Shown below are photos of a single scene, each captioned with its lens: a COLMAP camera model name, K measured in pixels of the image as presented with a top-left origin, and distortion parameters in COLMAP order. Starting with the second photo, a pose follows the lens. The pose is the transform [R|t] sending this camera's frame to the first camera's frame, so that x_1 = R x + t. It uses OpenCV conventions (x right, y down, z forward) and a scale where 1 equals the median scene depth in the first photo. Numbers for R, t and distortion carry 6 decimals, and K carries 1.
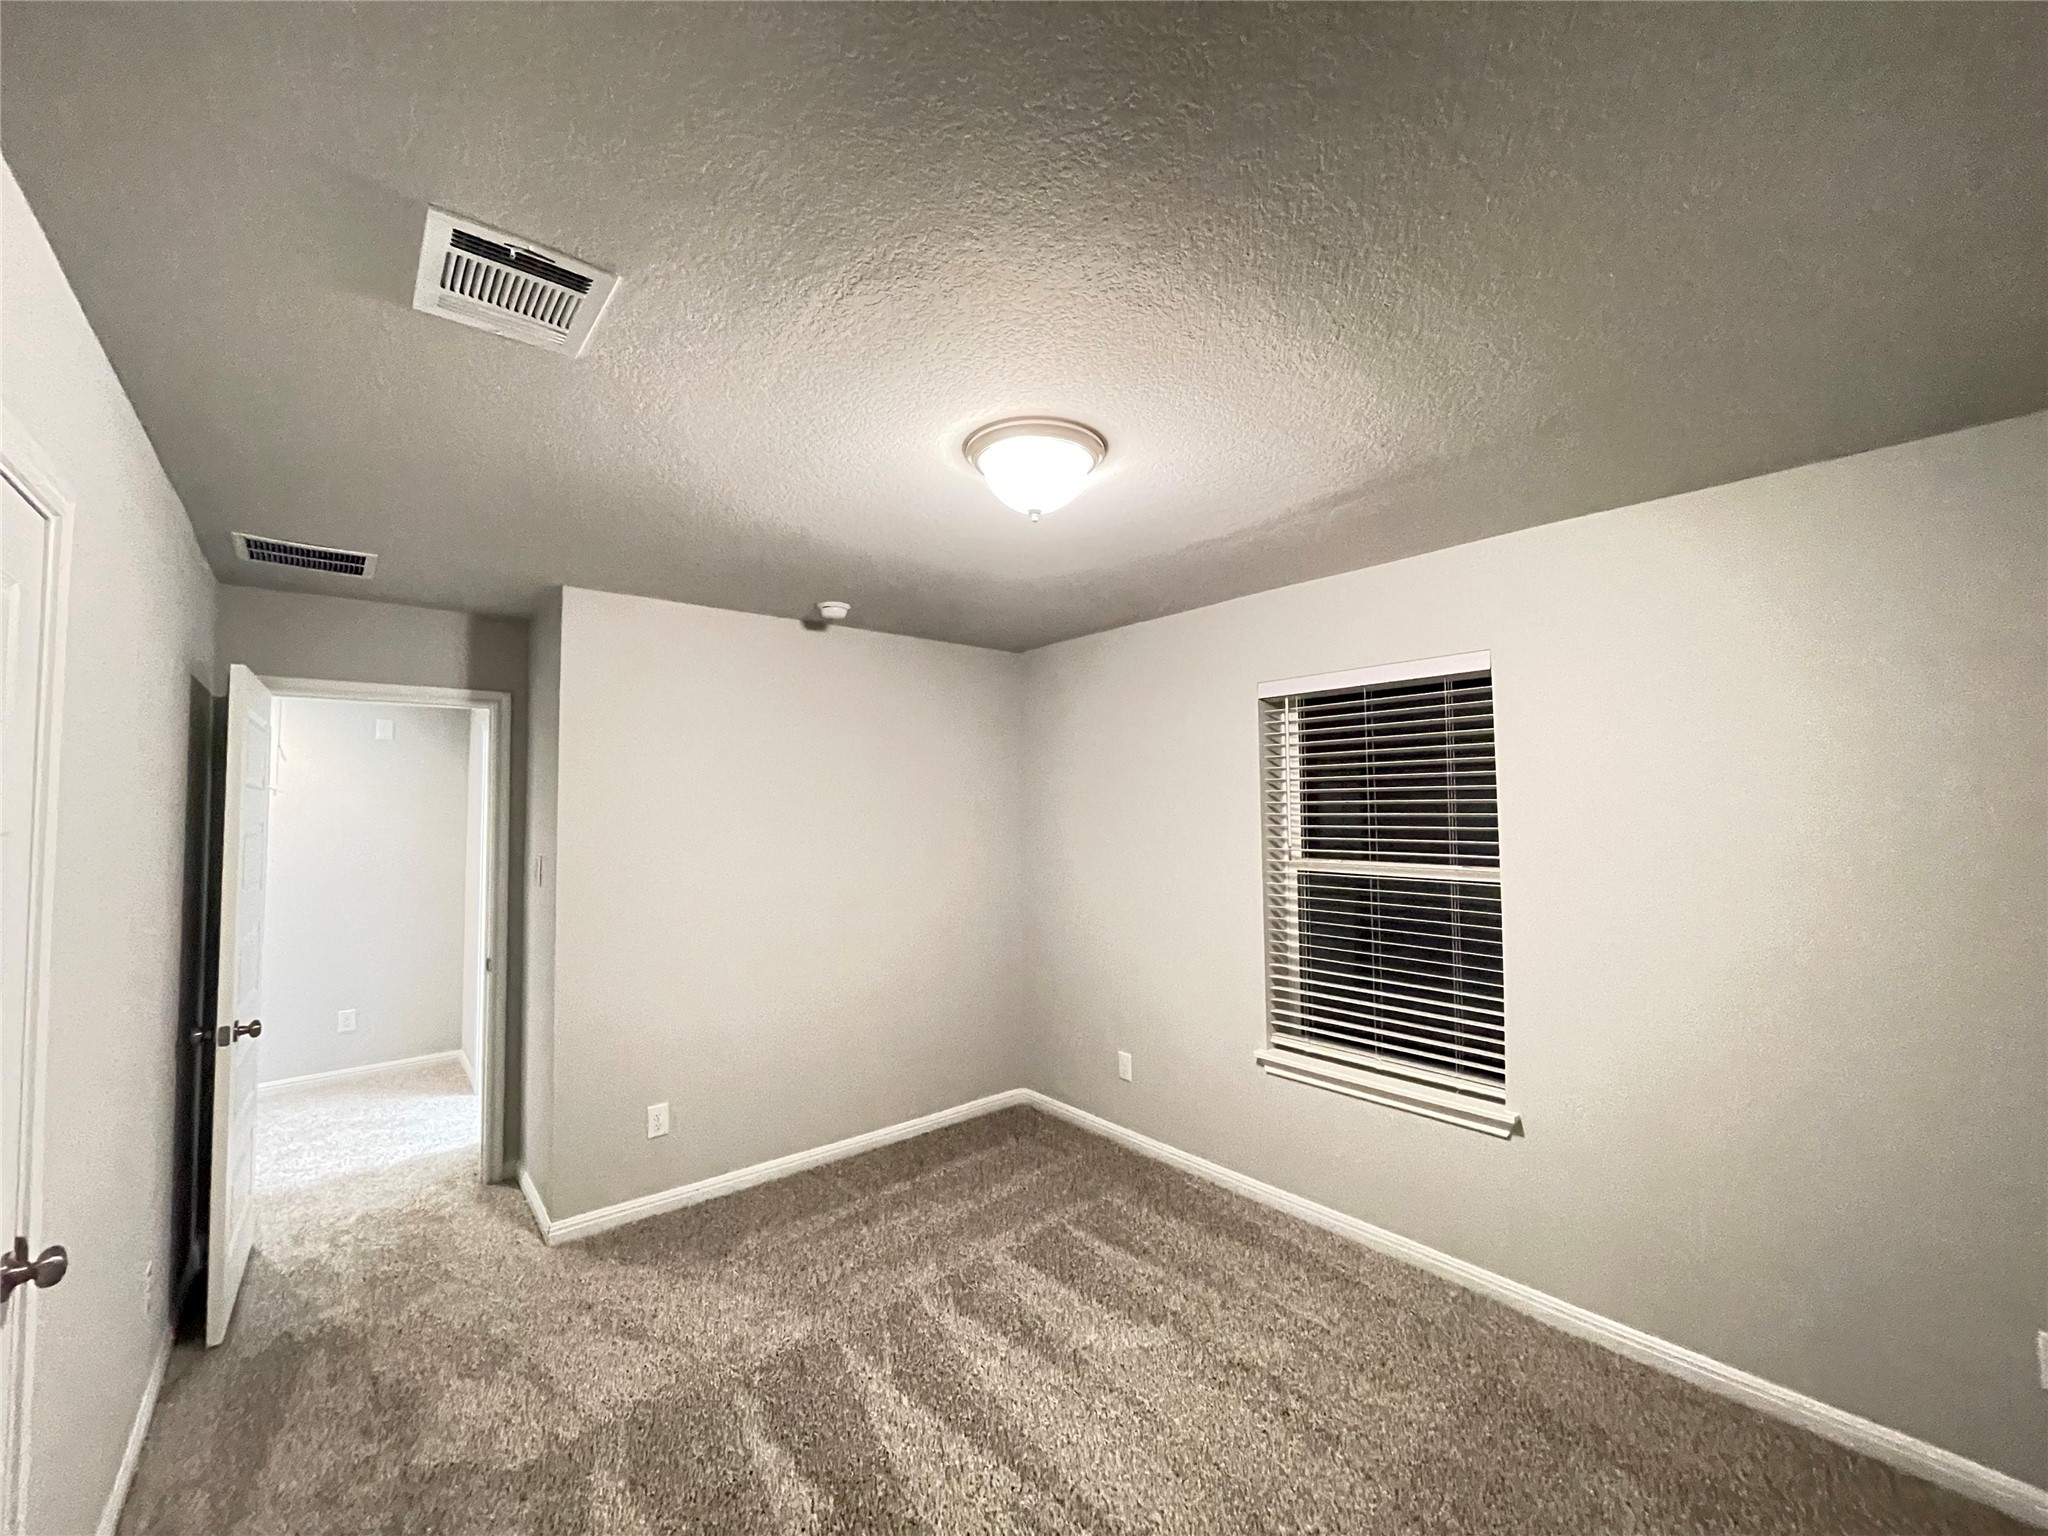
lens RADIAL K [[824.7, 0, 1024.0], [0, 824.7, 768.0], [0, 0, 1]] dist [0.000876, 0.000201]
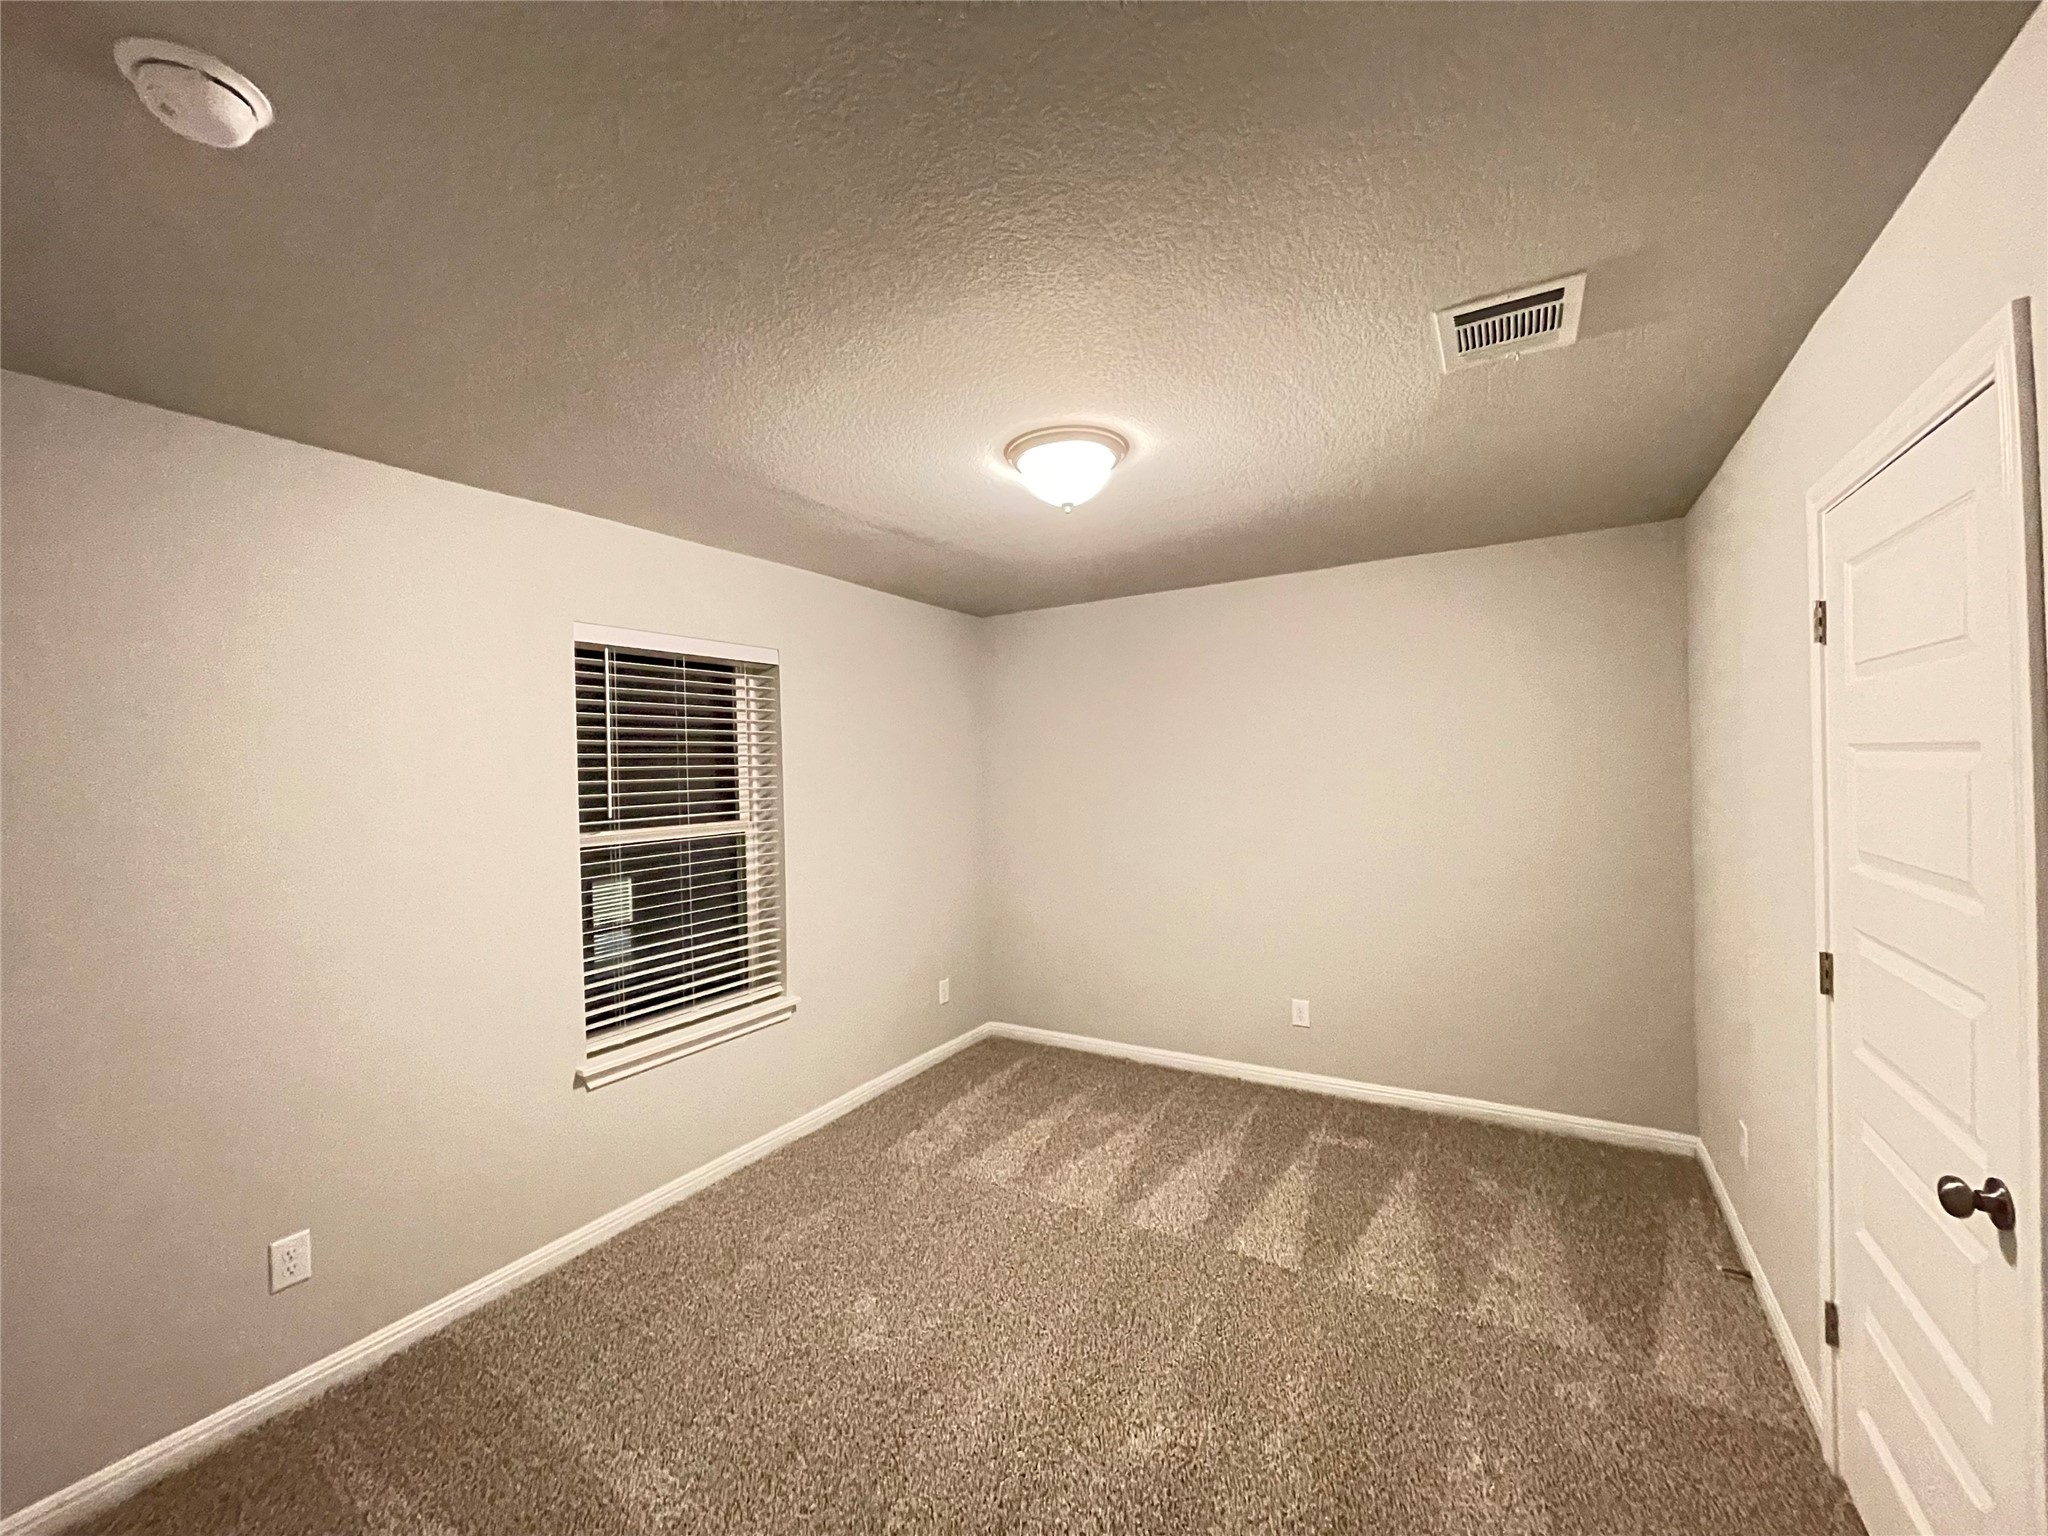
lens RADIAL K [[824.7, 0, 1024.0], [0, 824.7, 768.0], [0, 0, 1]] dist [0.000876, 0.000201]
pose [[-0.323749, 0.011541, 0.946073, -0.711422], [-0.016901, 0.999696, -0.017979, 0.055084], [-0.945992, -0.021810, -0.323455, 0.955695]]
